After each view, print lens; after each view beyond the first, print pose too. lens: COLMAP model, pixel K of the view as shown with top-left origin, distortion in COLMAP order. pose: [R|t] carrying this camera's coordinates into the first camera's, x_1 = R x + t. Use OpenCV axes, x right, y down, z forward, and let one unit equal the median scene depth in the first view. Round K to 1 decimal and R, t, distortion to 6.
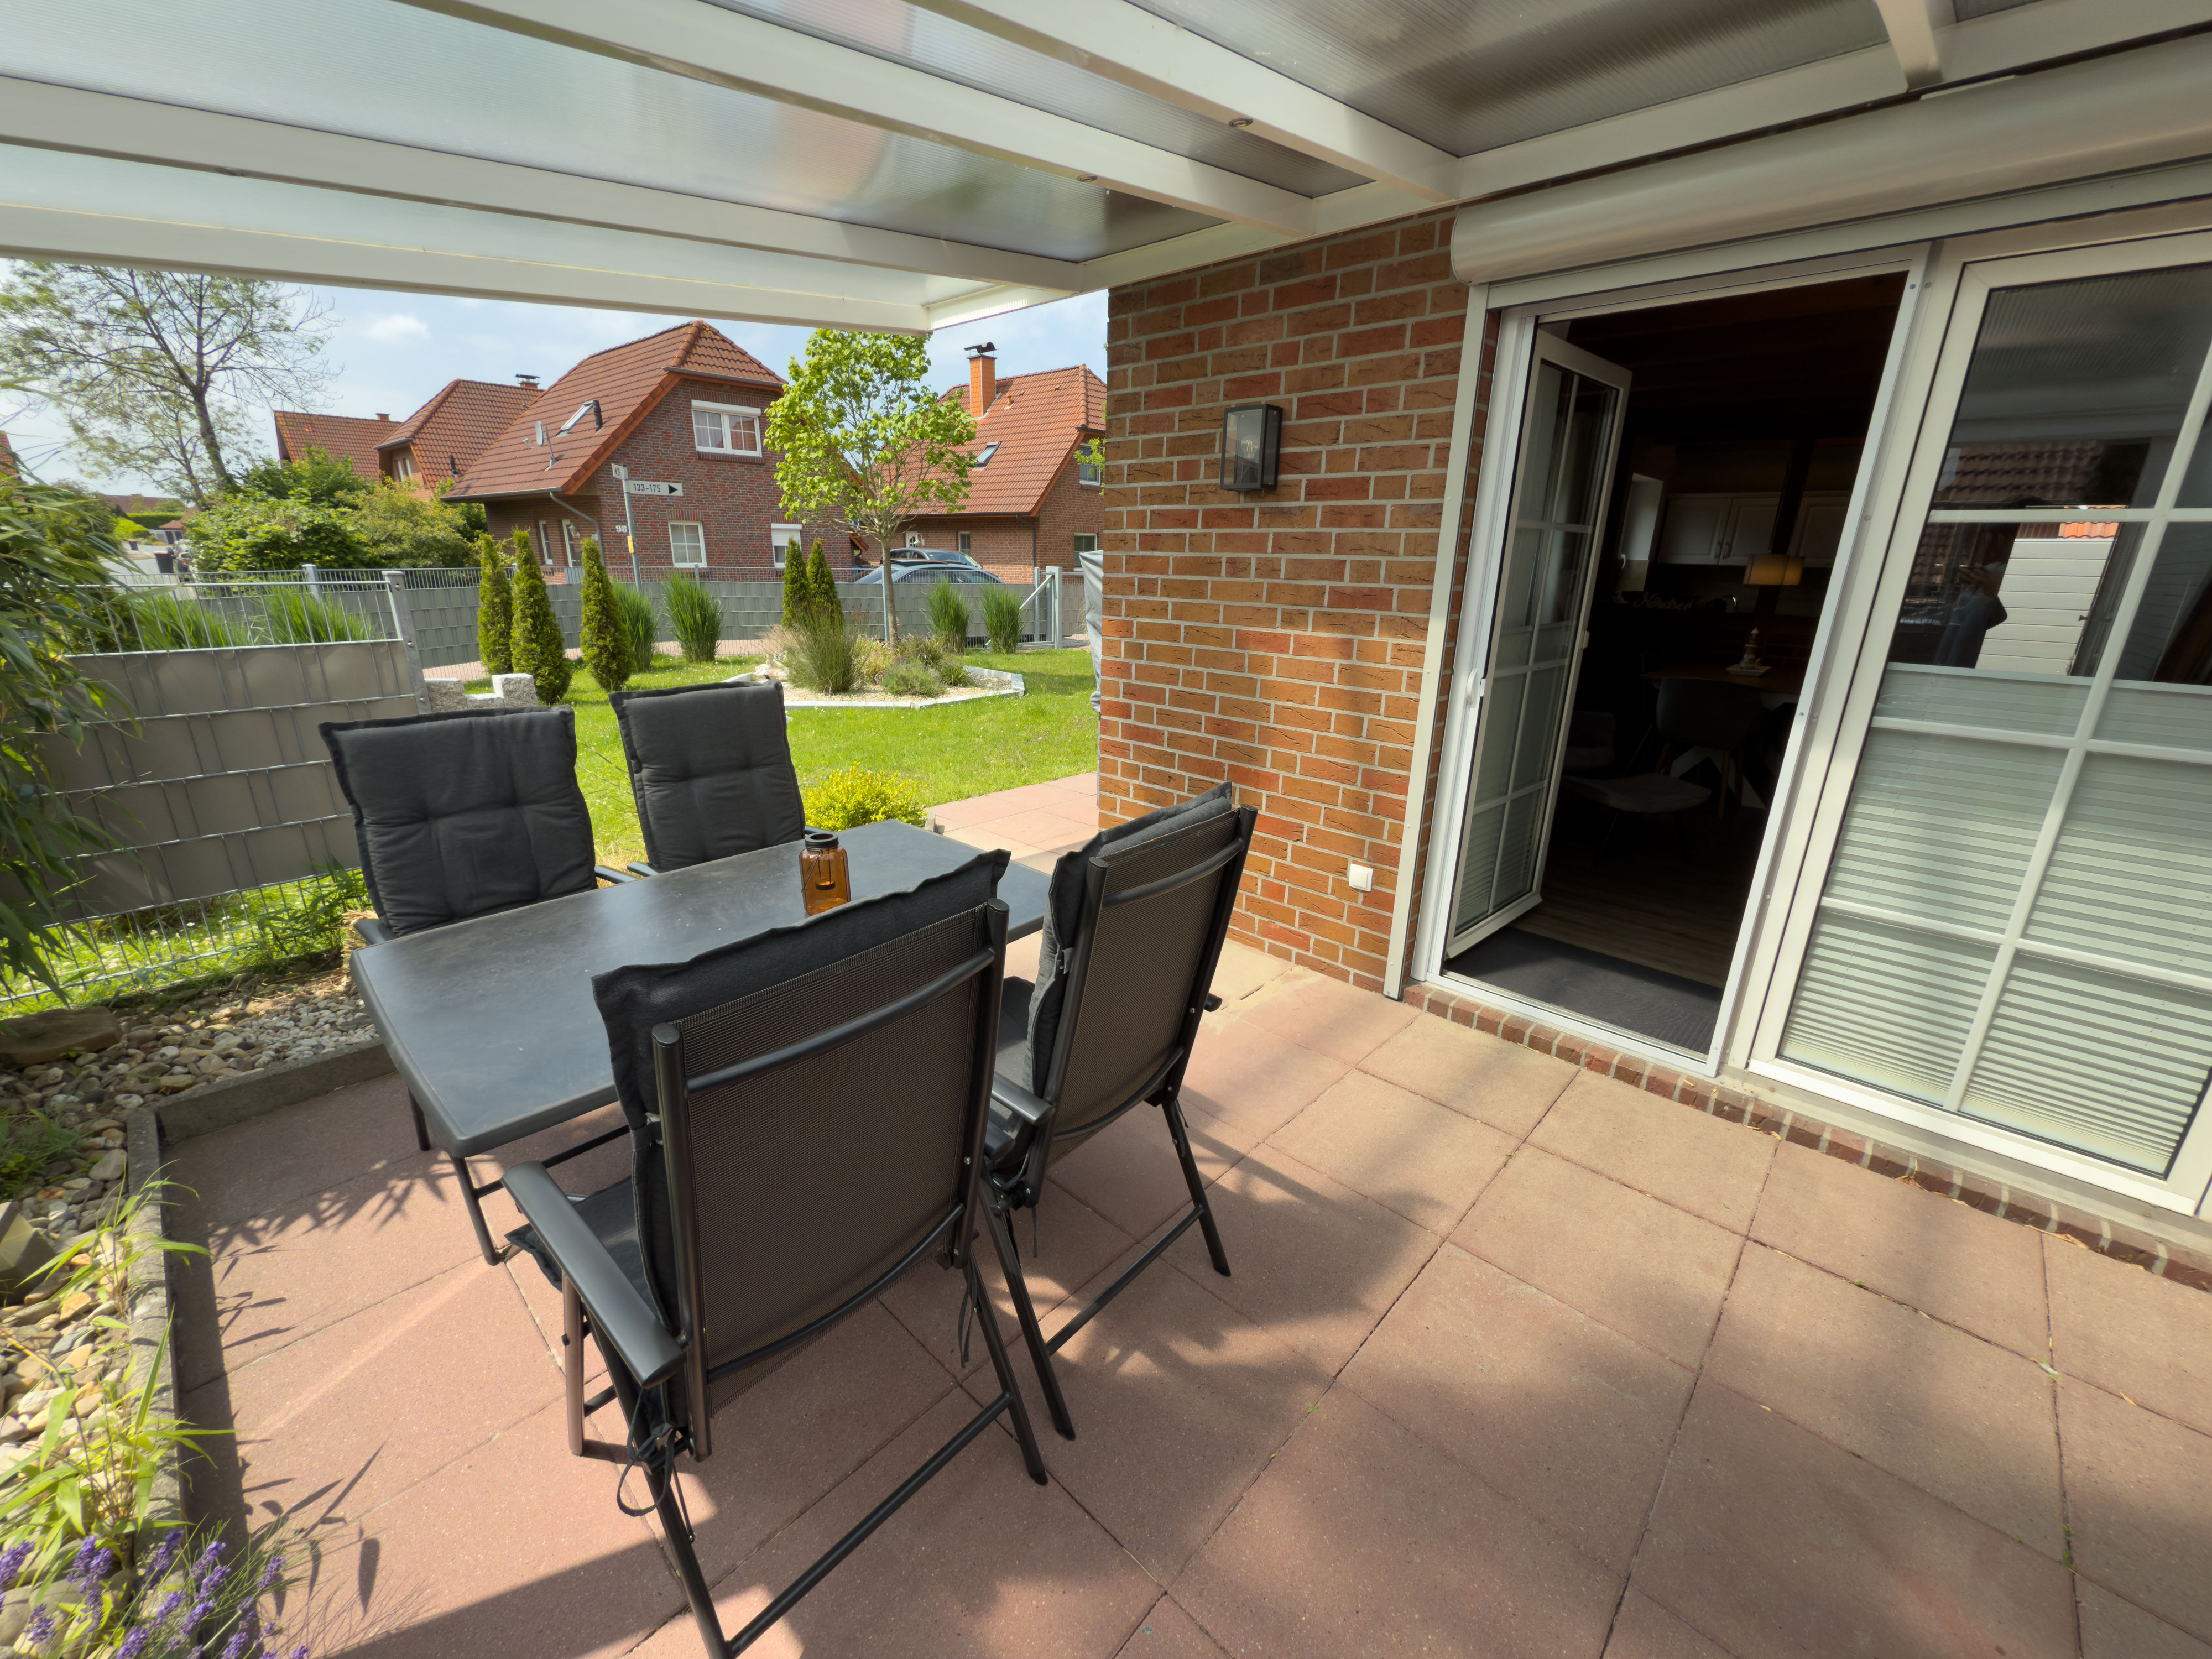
lens RADIAL K [[891.1, 0, 1112.1], [0, 891.1, 833.8], [0, 0, 1]] dist [-0.001658, 0.000044]
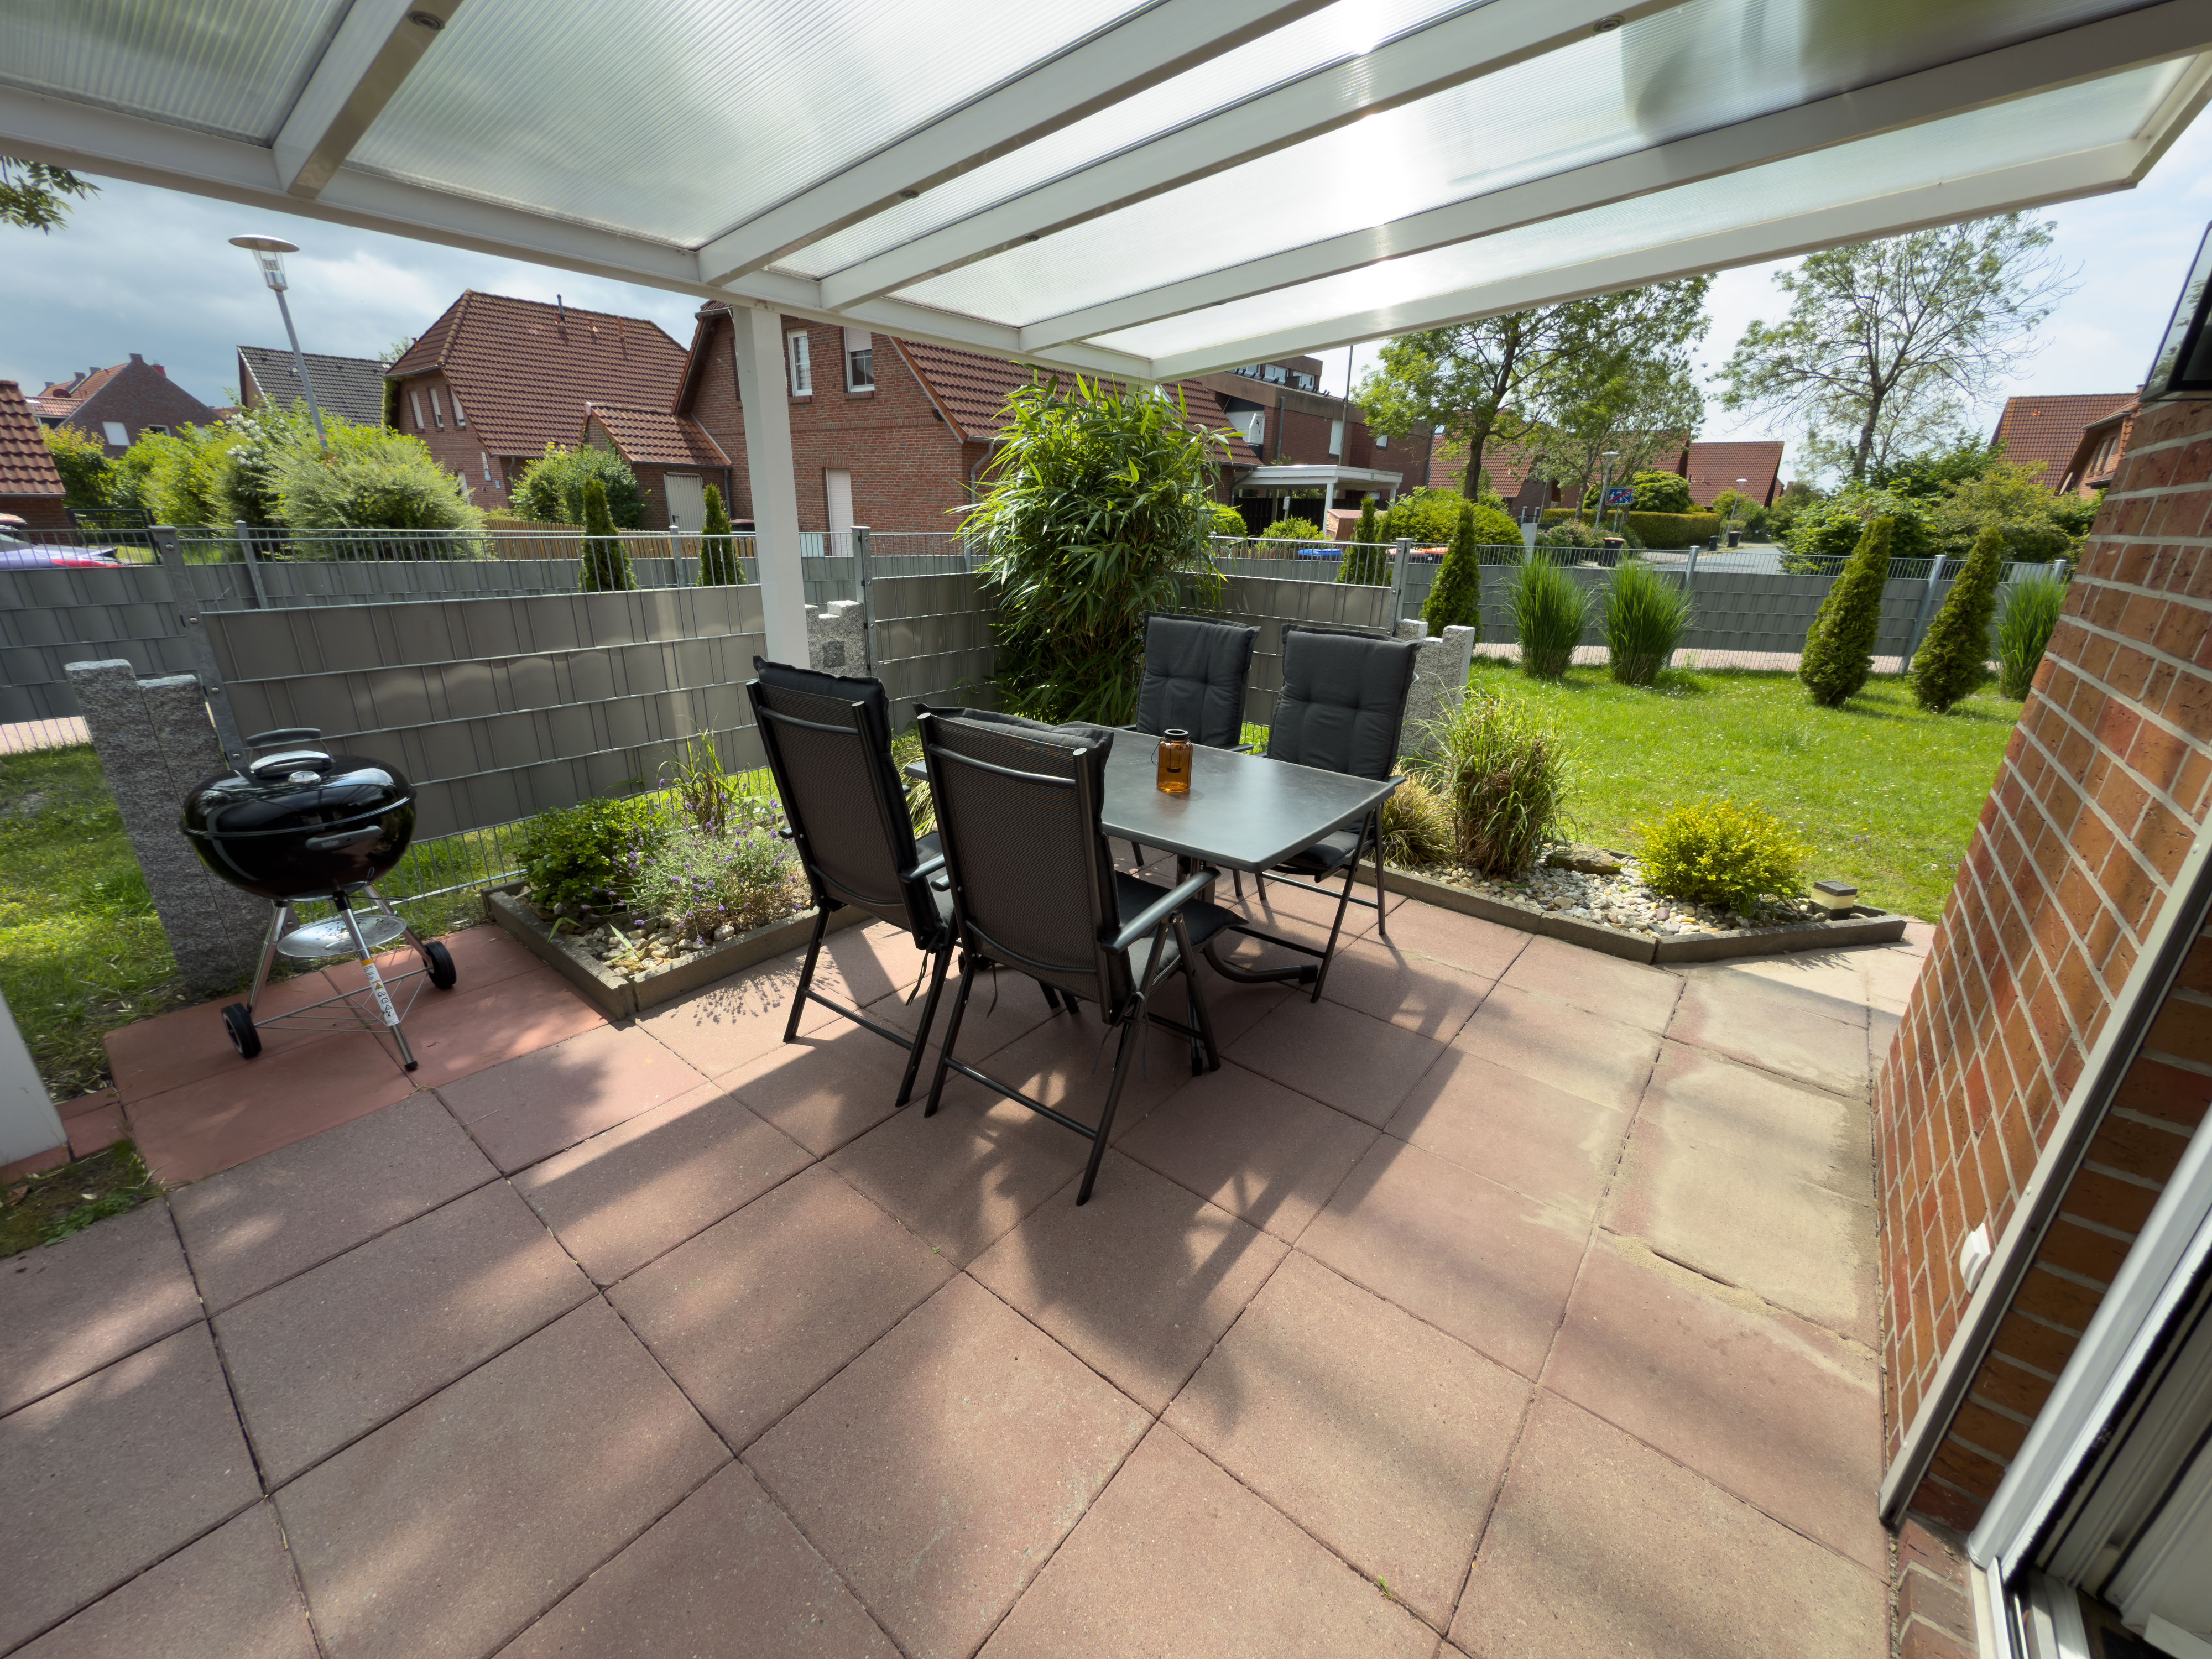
lens RADIAL K [[892.0, 0, 1106.0], [0, 892.0, 829.5], [0, 0, 1]] dist [-0.000827, 0.000377]
pose [[0.080800, 0.330328, -0.940401, 0.702746], [-0.328440, 0.899616, 0.287782, -0.156319], [0.941062, 0.285613, 0.181182, 0.511977]]
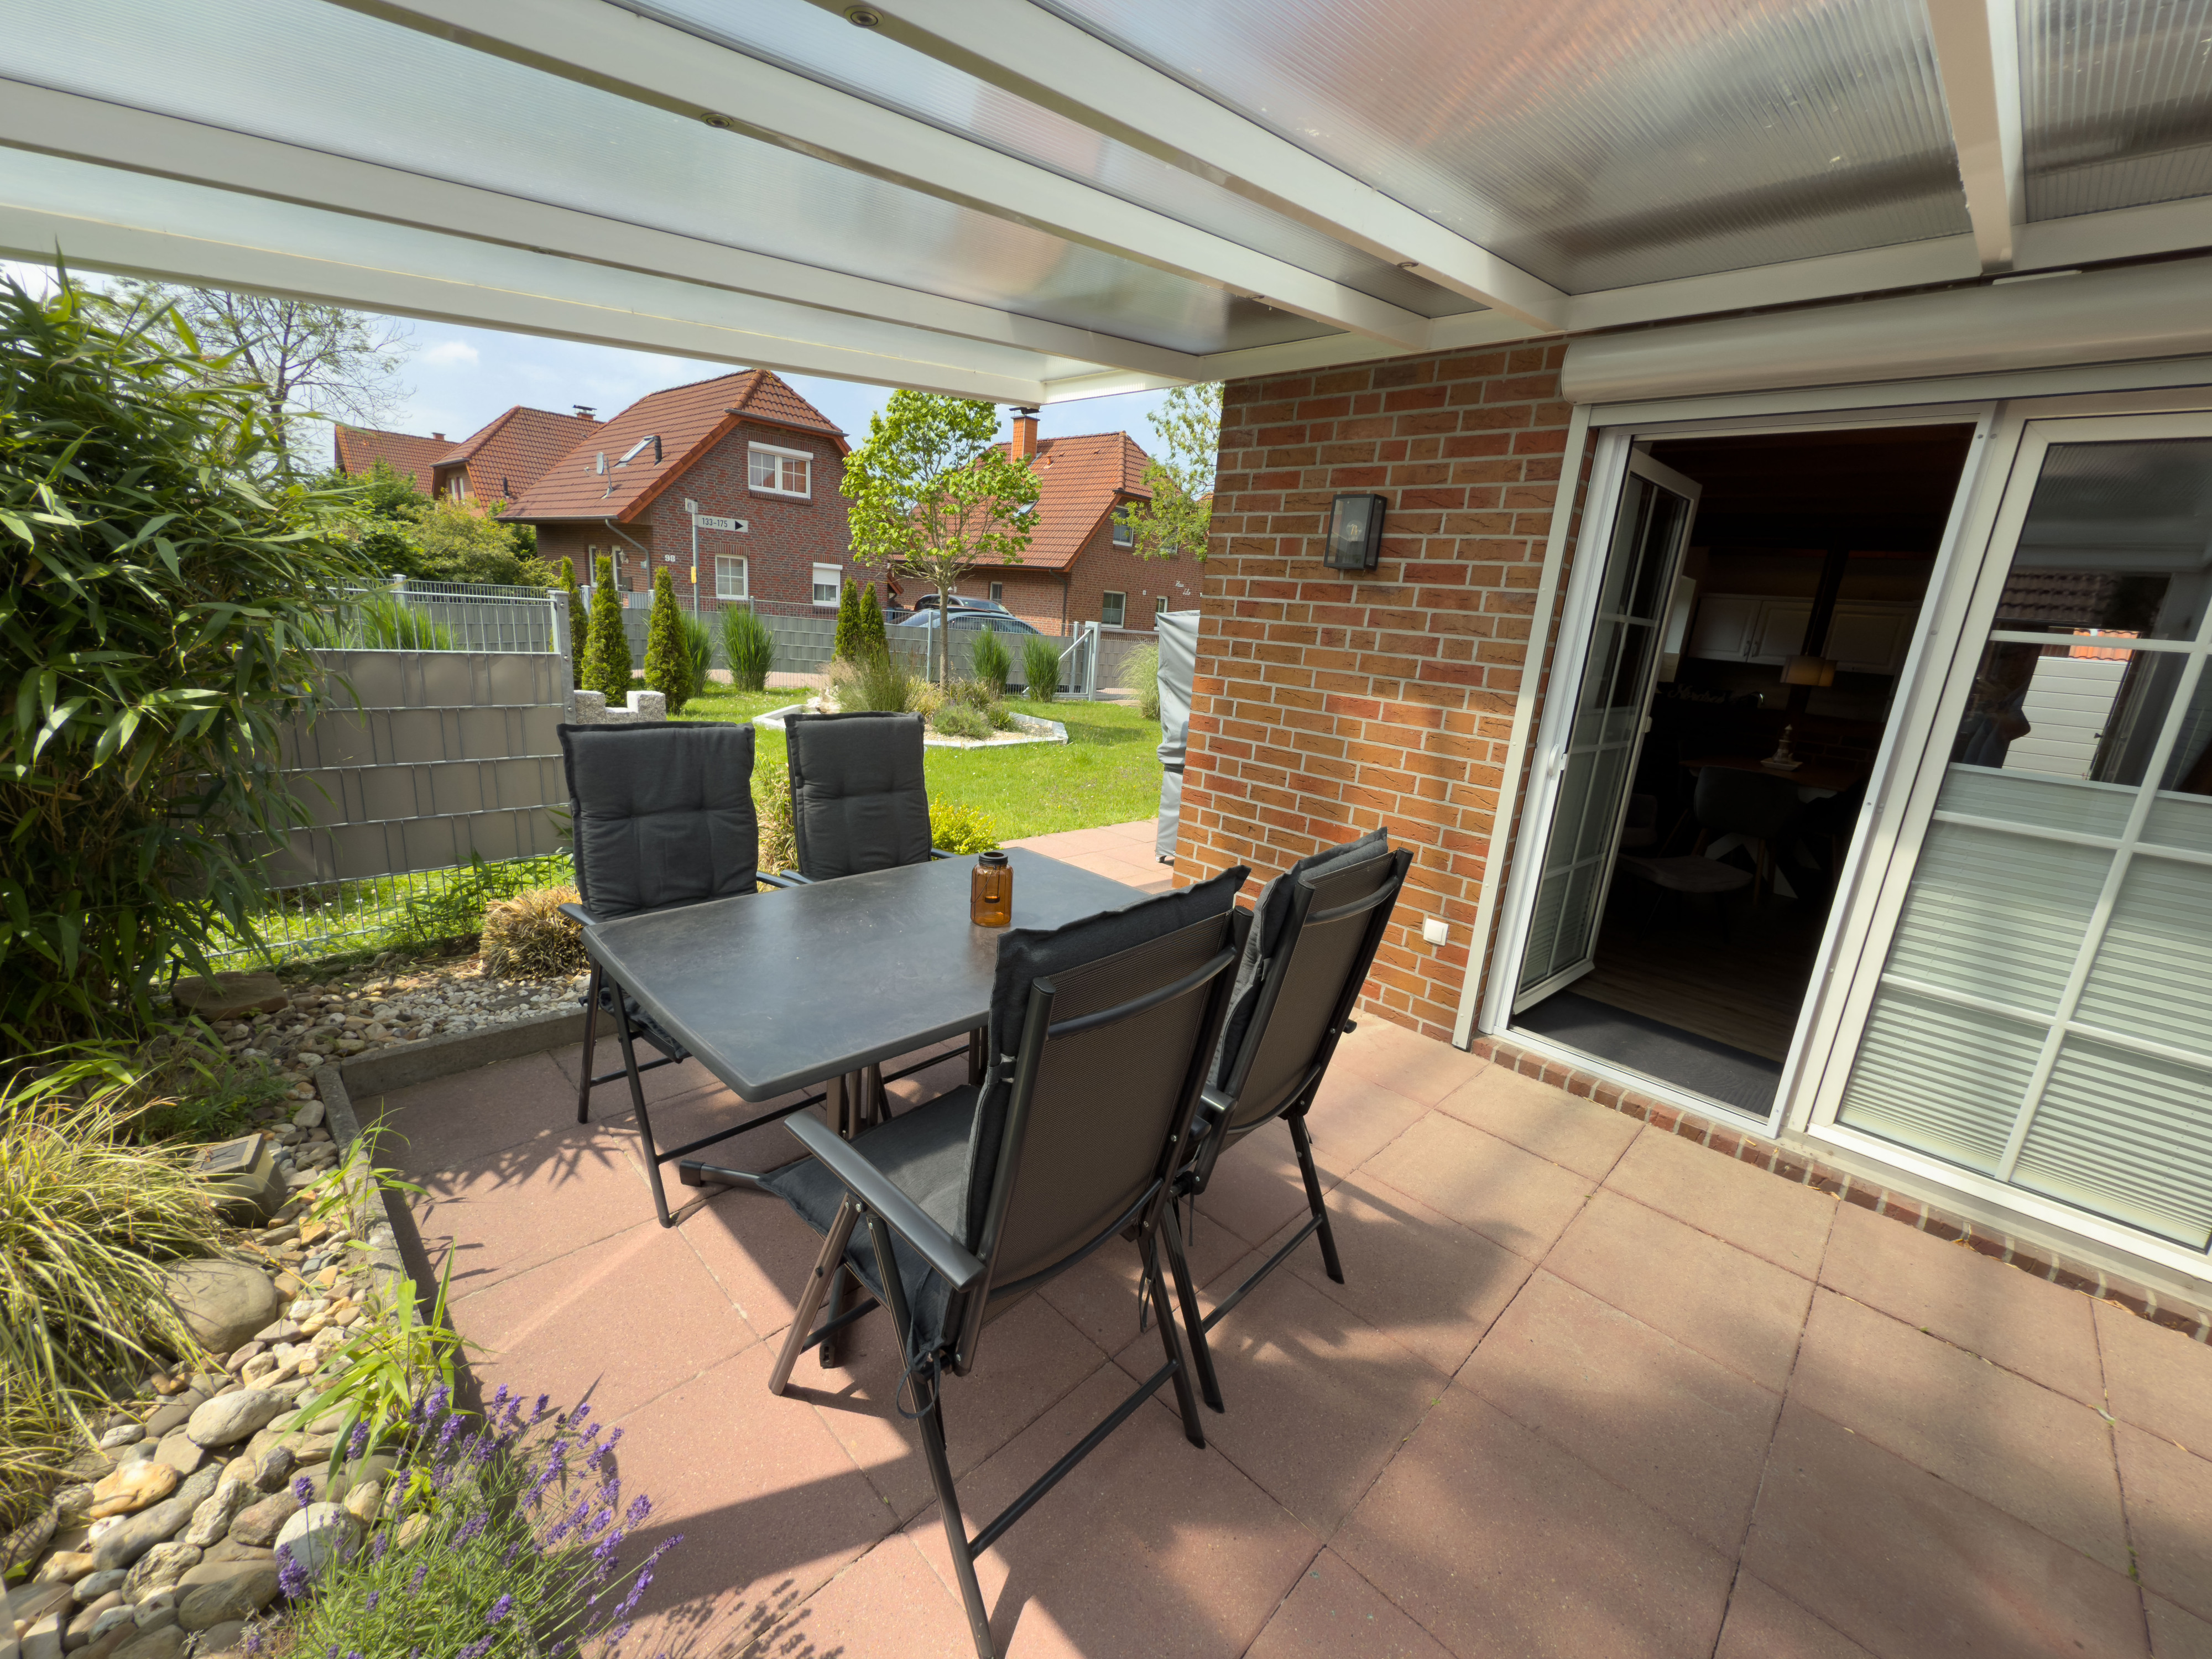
lens RADIAL K [[892.6, 0, 1110.8], [0, 892.6, 834.8], [0, 0, 1]] dist [-0.001441, -0.000186]
pose [[0.997848, 0.065478, -0.003524, -0.130381], [-0.065571, 0.996109, -0.058875, 0.025400], [-0.000345, 0.058980, 0.998259, -0.082135]]
